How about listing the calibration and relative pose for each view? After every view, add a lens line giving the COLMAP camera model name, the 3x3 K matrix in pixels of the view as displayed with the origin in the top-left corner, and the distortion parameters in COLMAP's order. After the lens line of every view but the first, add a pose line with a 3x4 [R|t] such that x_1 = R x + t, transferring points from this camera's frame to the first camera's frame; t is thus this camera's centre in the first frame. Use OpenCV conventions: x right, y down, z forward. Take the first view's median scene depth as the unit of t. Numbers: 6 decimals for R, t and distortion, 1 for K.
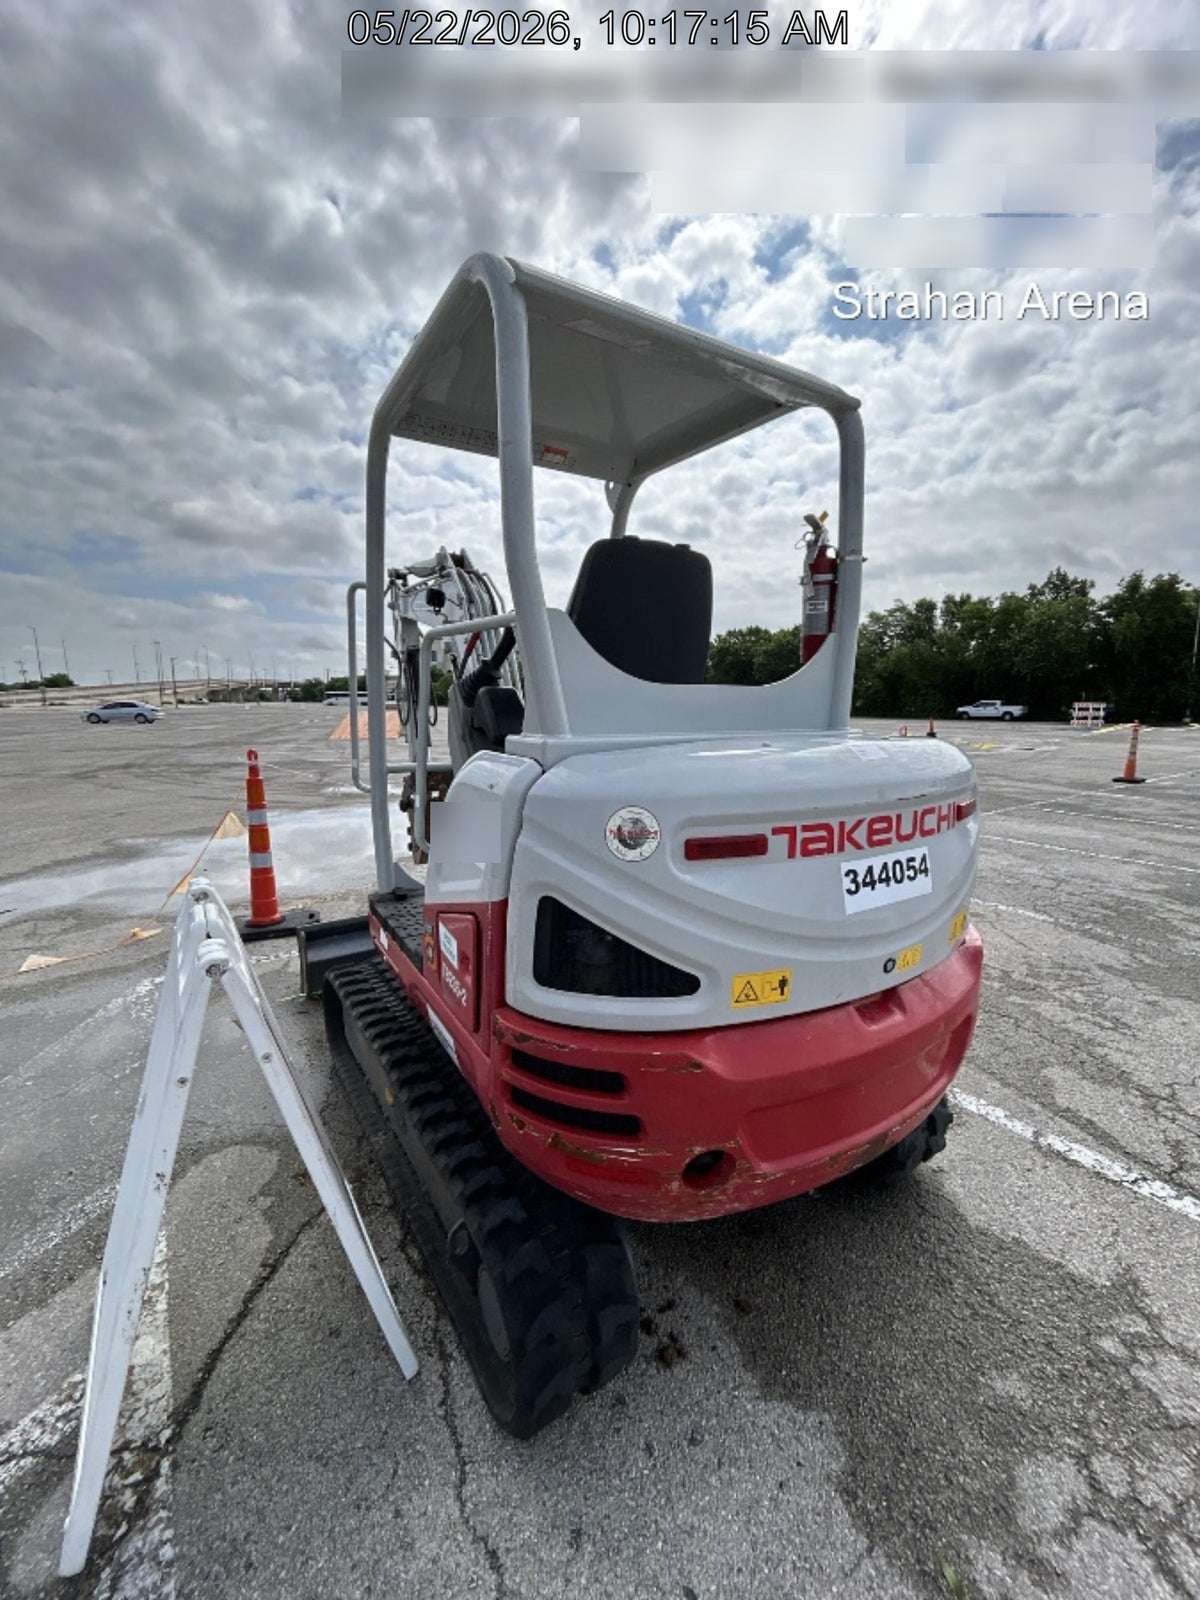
lens RADIAL K [[637.0, 0, 600.8], [0, 637.0, 814.5], [0, 0, 1]] dist [0.008020, -0.004036]
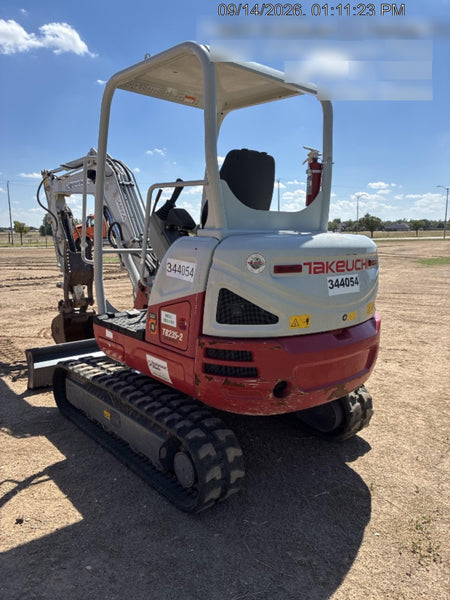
lens RADIAL K [[455.1, 0, 225.0], [0, 455.1, 300.0], [0, 0, 1]] dist [-0.011058, -0.003156]
pose [[0.988020, -0.012161, 0.153848, -0.337725], [0.013984, 0.999844, -0.010770, 0.180394], [-0.153693, 0.012792, 0.988036, -0.812094]]
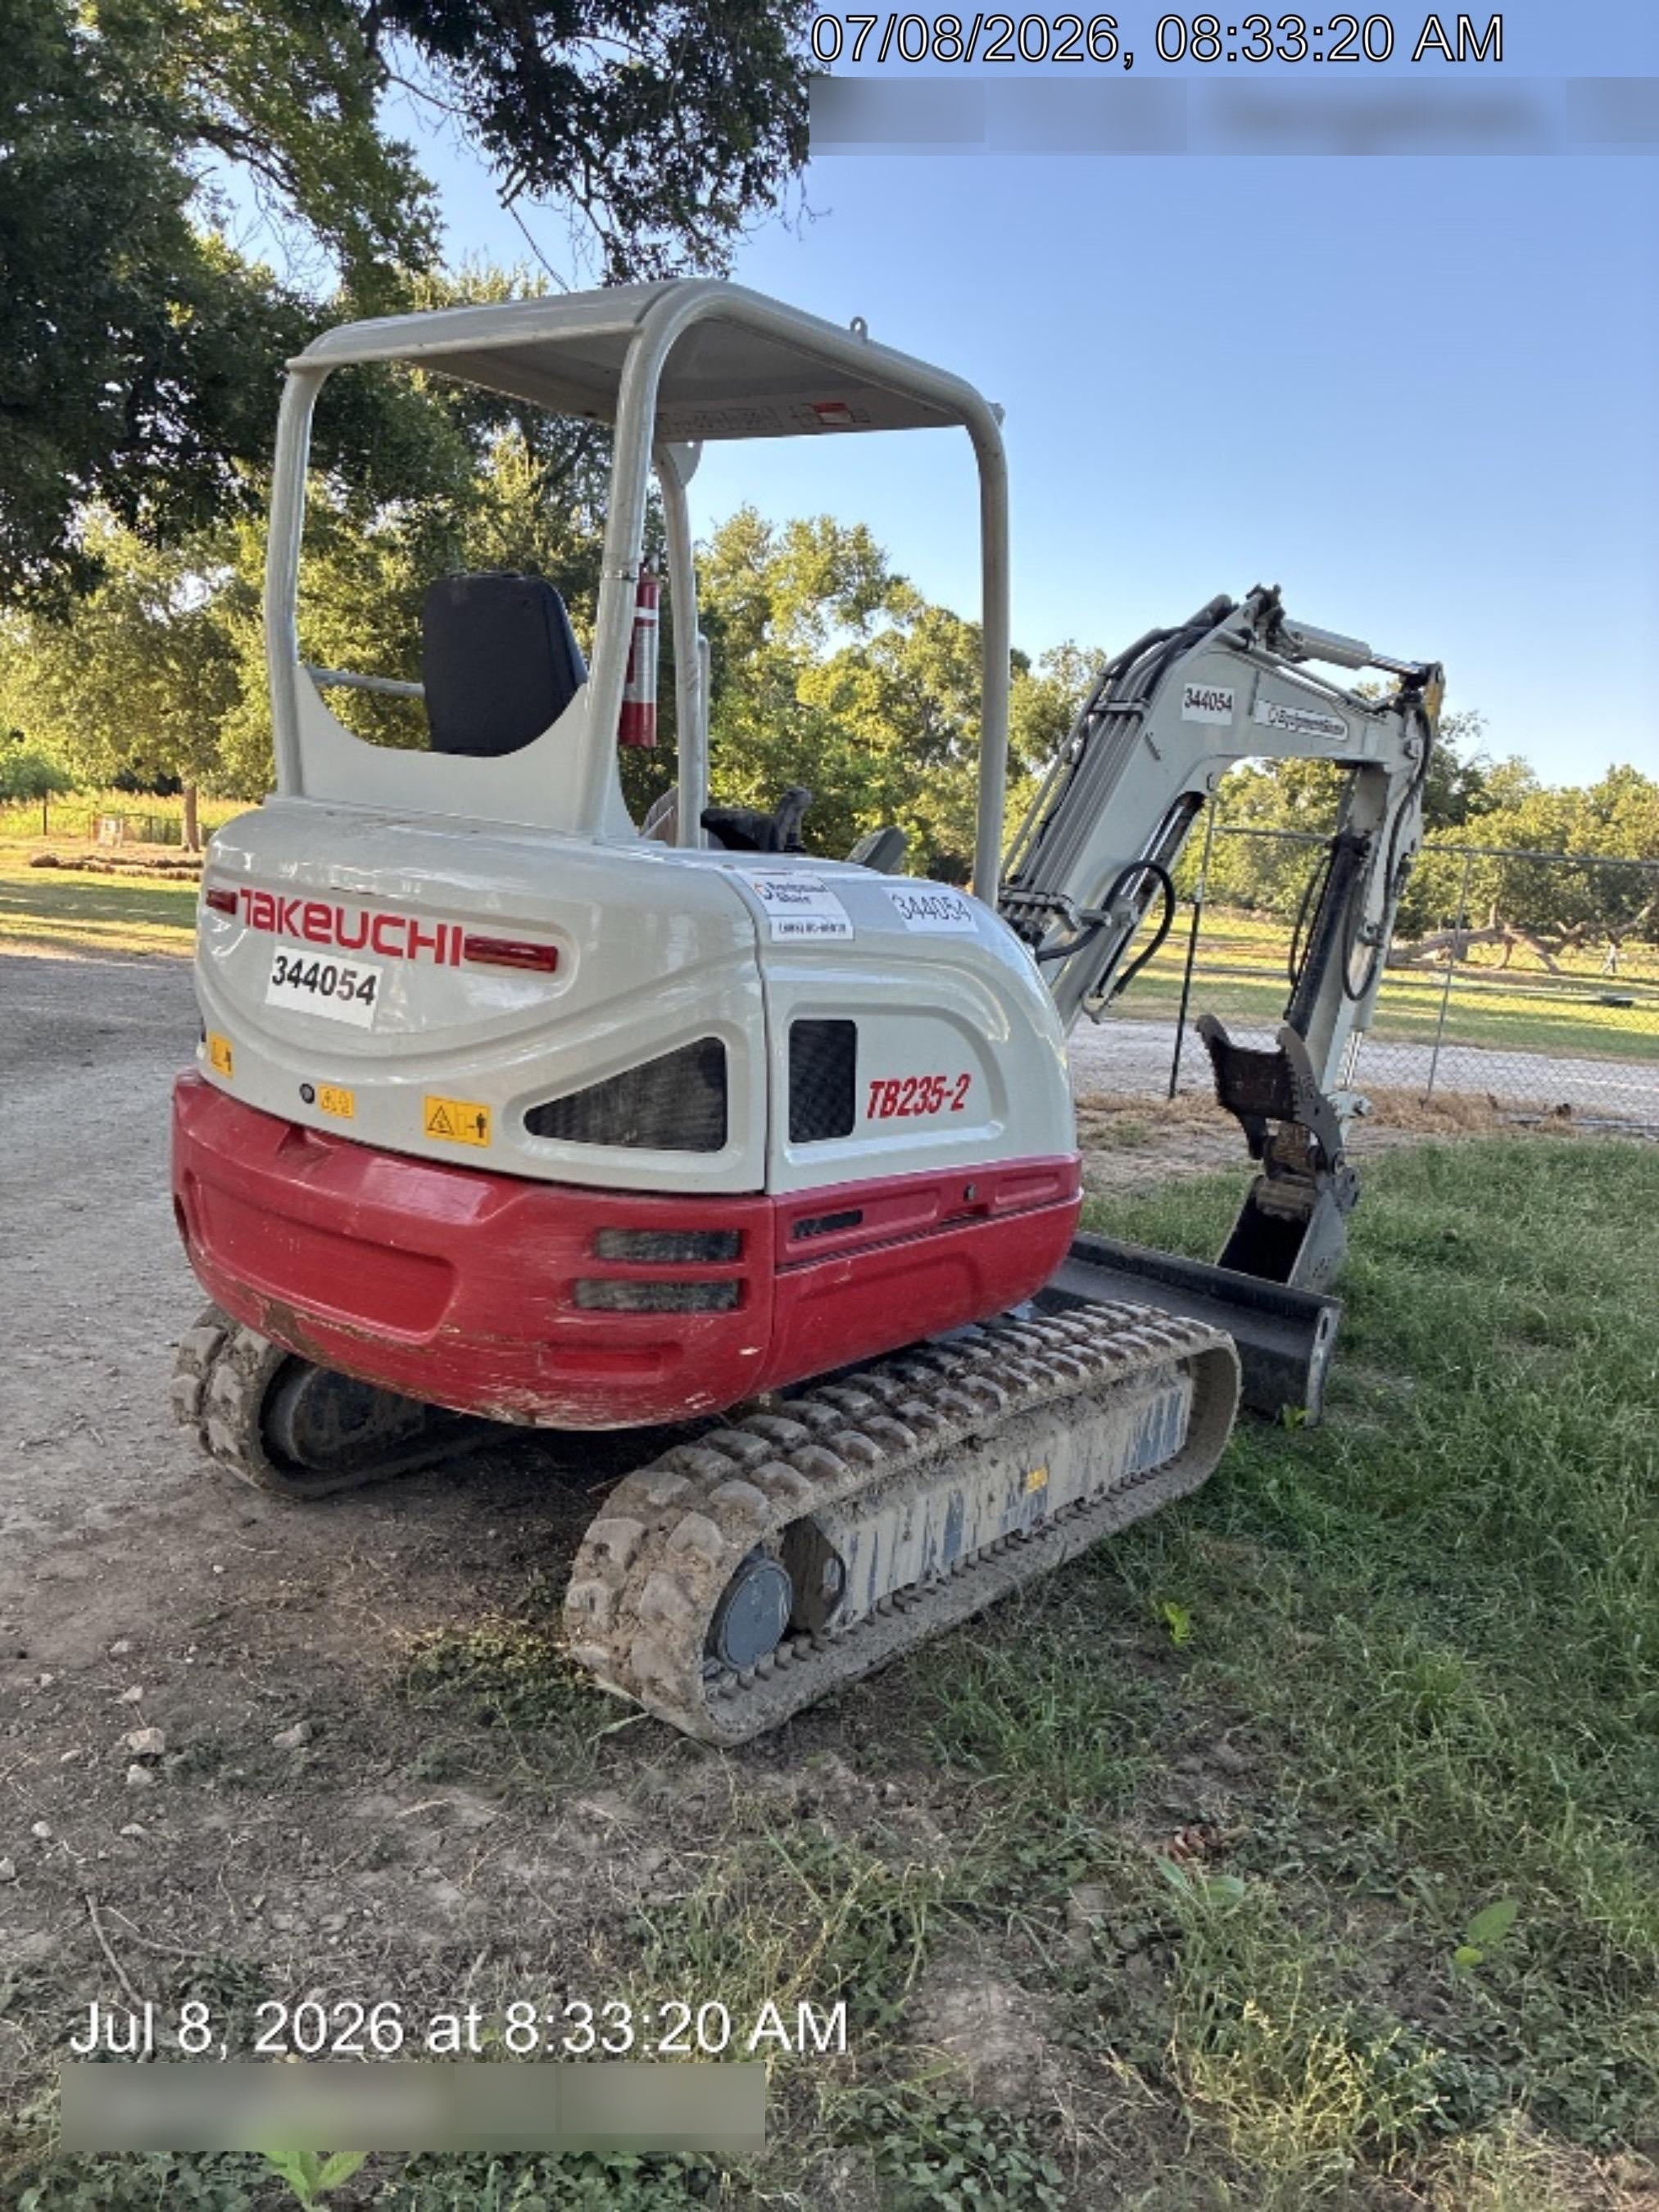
lens RADIAL K [[1613.0, 0, 771.1], [0, 1613.0, 1163.7], [0, 0, 1]] dist [0.018437, -0.082582]
pose [[0.344309, 0.235989, -0.908714, 2.593685], [-0.256763, 0.954663, 0.150635, -0.140816], [0.903064, 0.181459, 0.389292, 0.766088]]
